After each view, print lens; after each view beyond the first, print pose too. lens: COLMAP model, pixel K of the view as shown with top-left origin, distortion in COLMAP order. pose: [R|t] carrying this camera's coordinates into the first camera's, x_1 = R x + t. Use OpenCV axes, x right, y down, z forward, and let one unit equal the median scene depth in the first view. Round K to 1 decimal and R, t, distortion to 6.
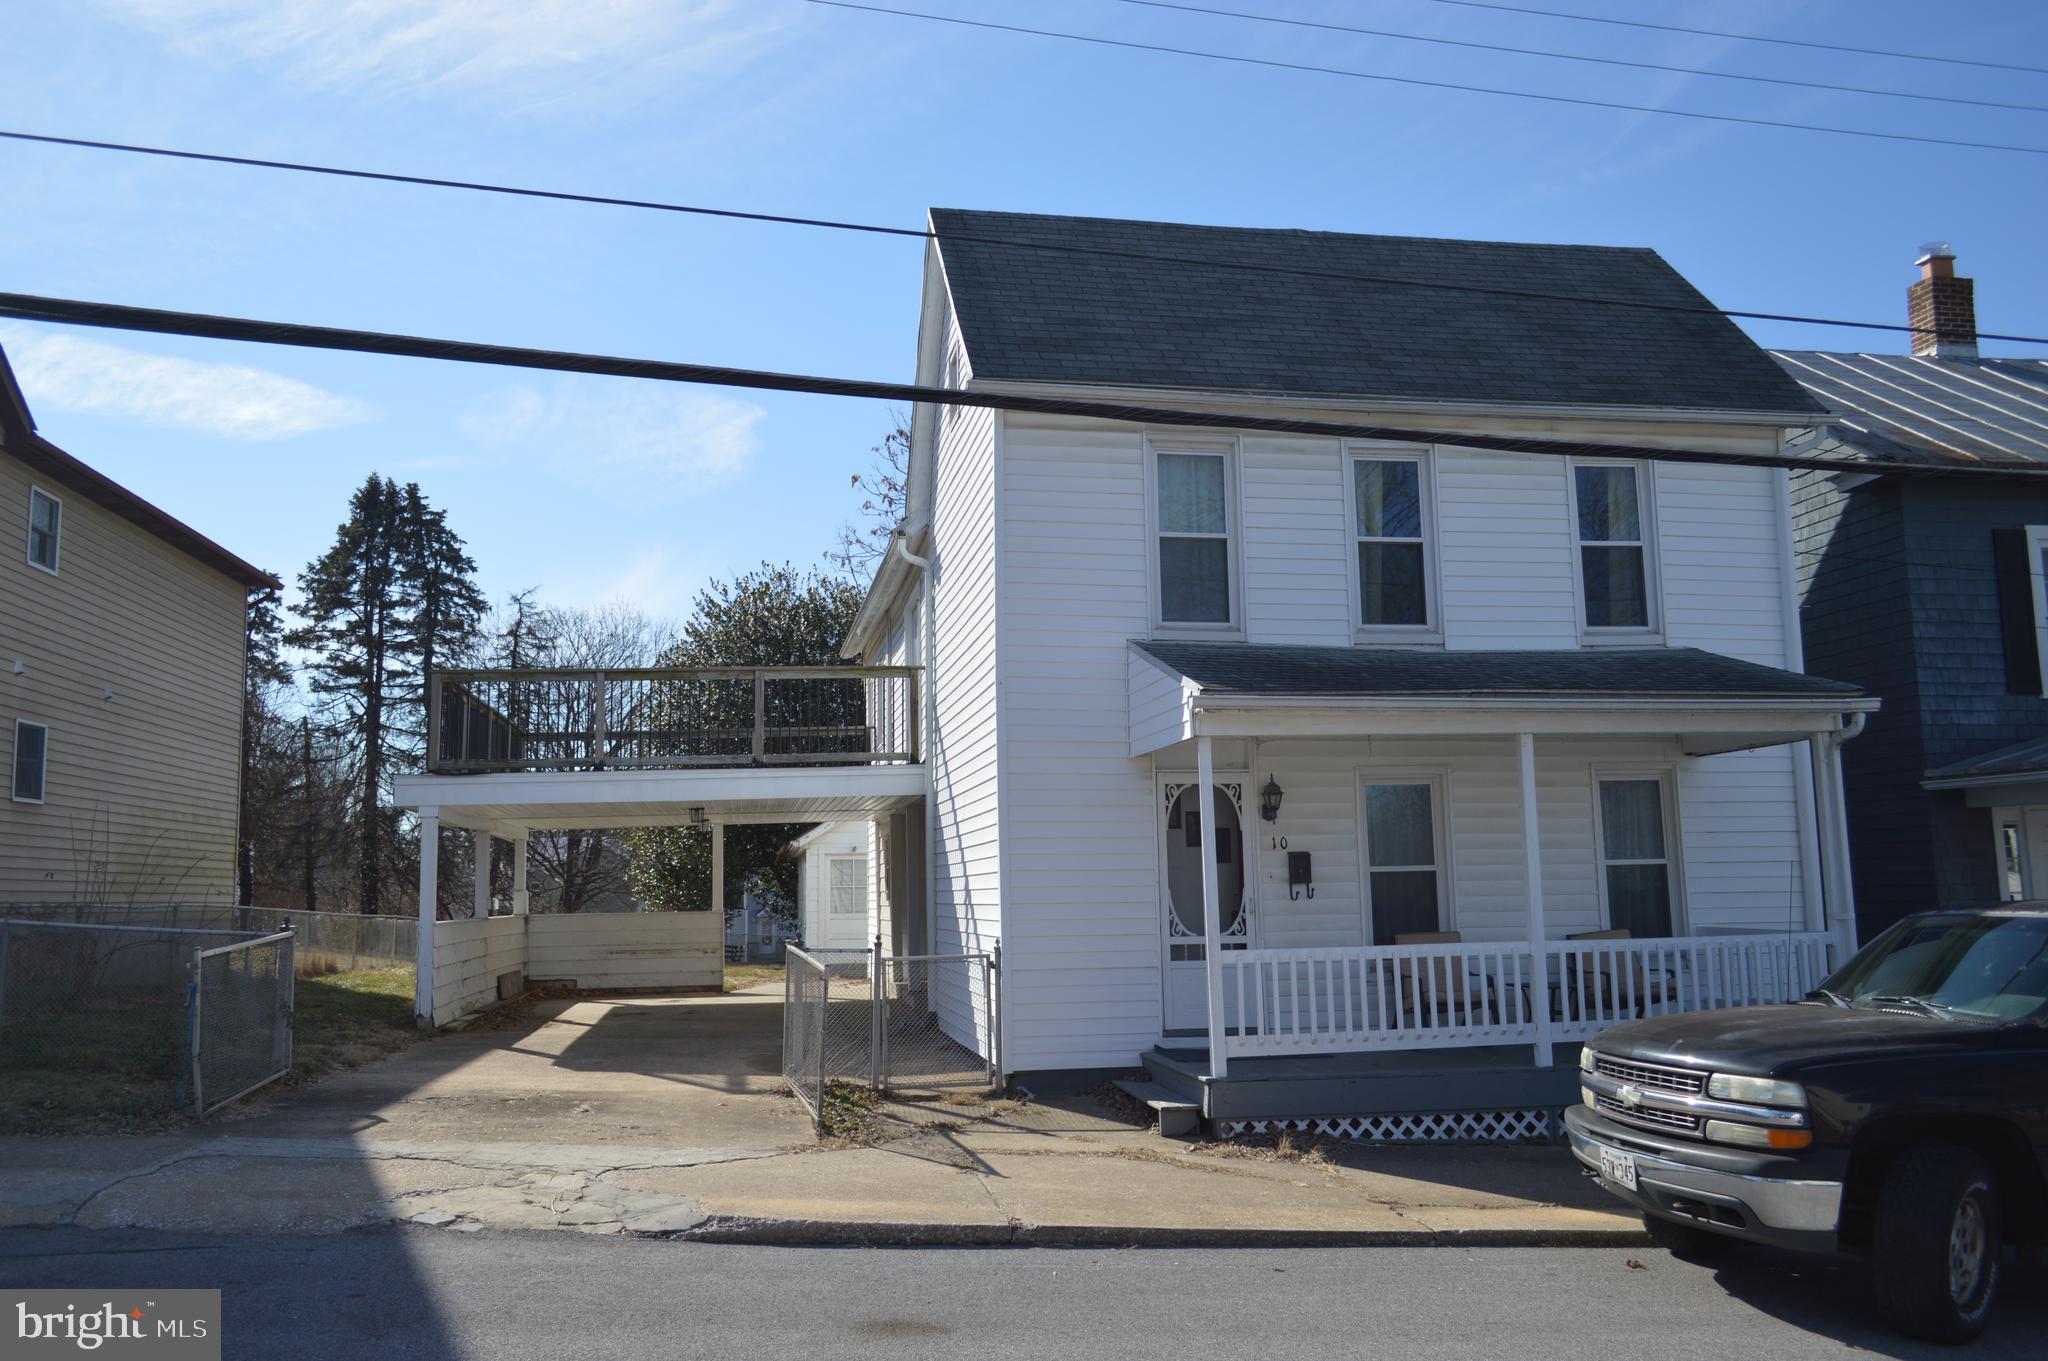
lens RADIAL K [[1622.7, 0, 1024.2], [0, 1622.7, 680.5], [0, 0, 1]] dist [-0.003408, 0.005956]
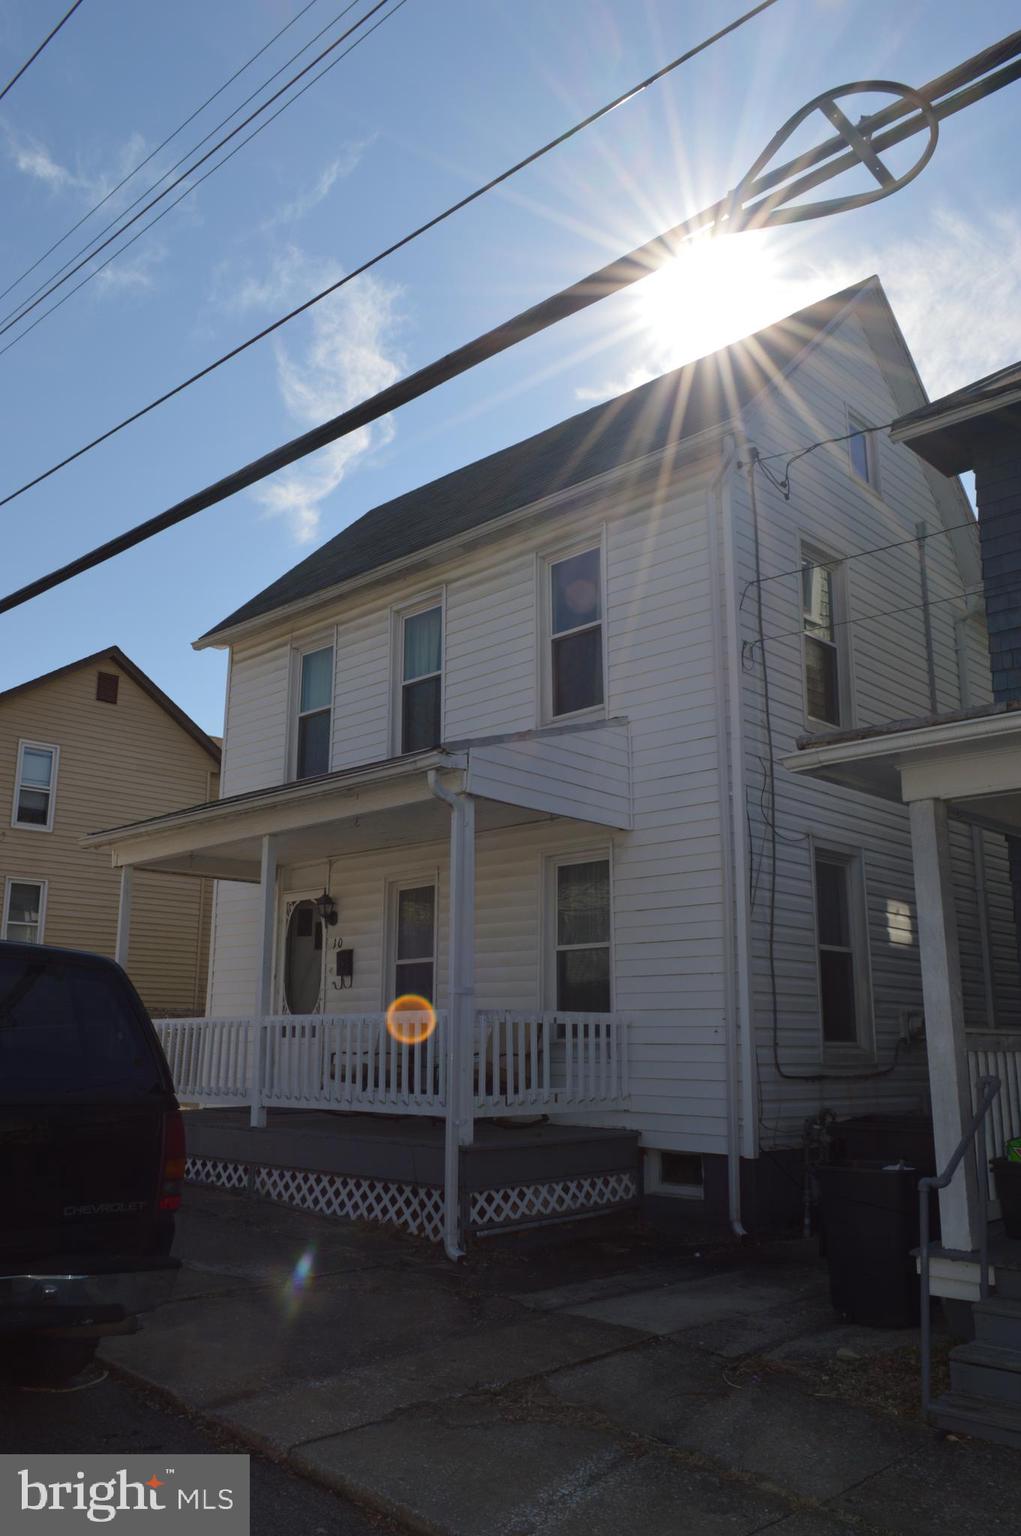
lens RADIAL K [[1217.0, 0, 510.5], [0, 1217.0, 774.1], [0, 0, 1]] dist [-0.003408, 0.005956]
pose [[0.593167, -0.159008, -0.789221, 0.981671], [0.085305, 0.987197, -0.134782, 0.109057], [0.800548, 0.012624, 0.599136, 0.549456]]
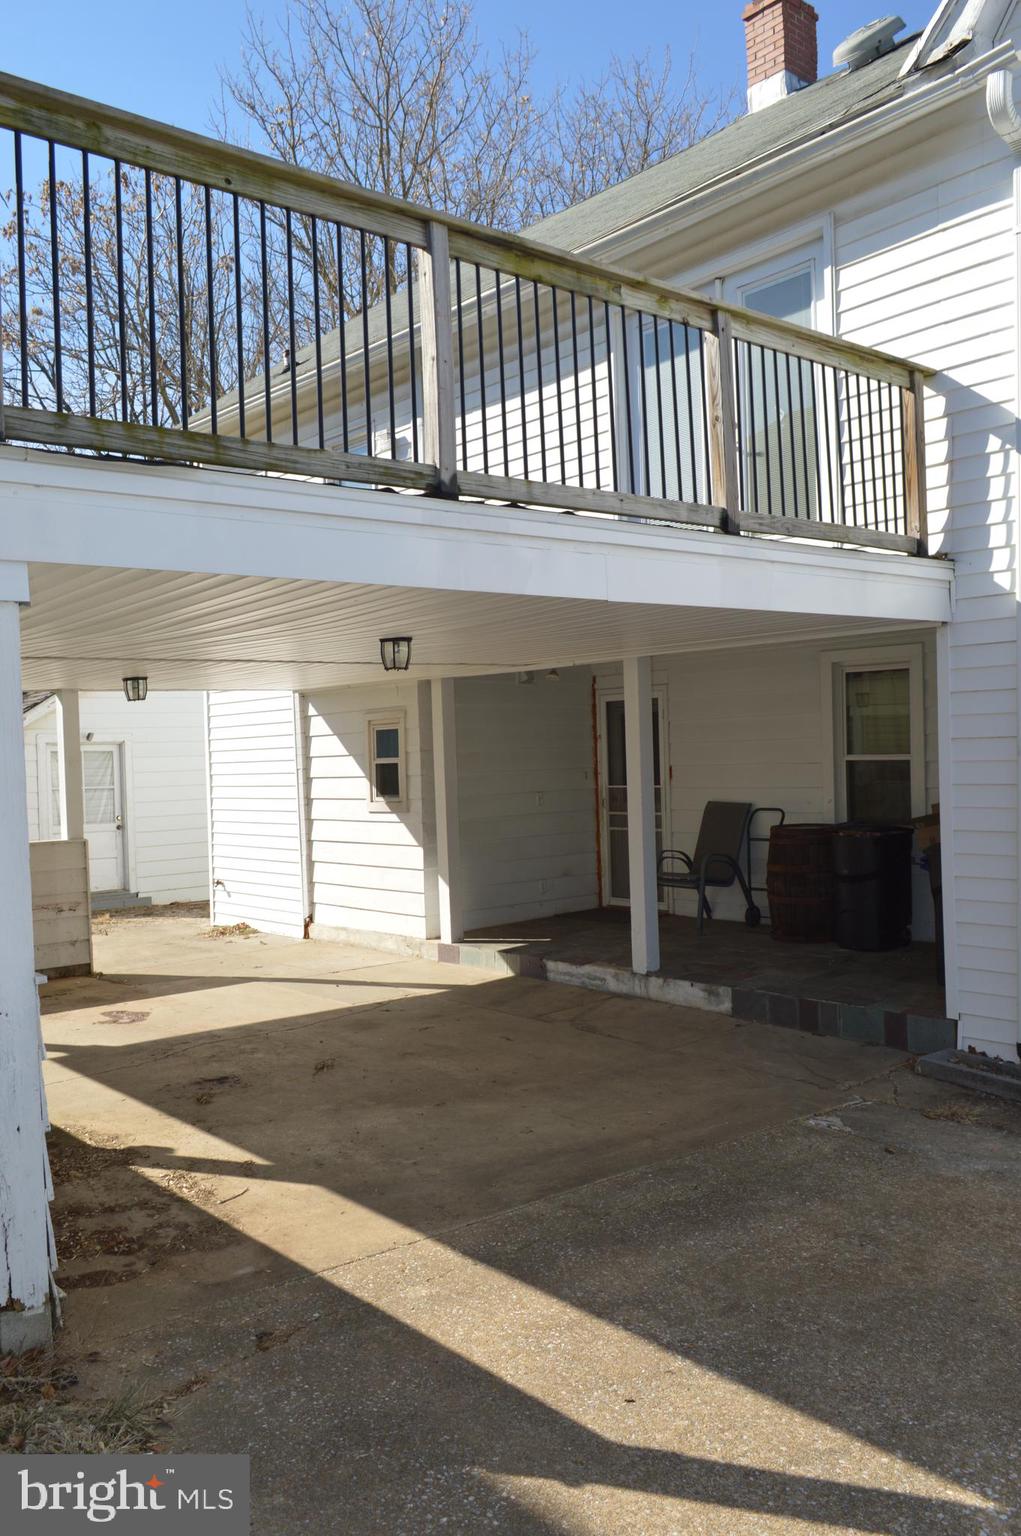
lens RADIAL K [[1217.0, 0, 510.5], [0, 1217.0, 774.1], [0, 0, 1]] dist [-0.003408, 0.005956]
pose [[0.855306, -0.017744, 0.517819, -0.502564], [-0.050274, 0.991855, 0.117028, 0.106244], [-0.515678, -0.126128, 0.847448, 0.981015]]
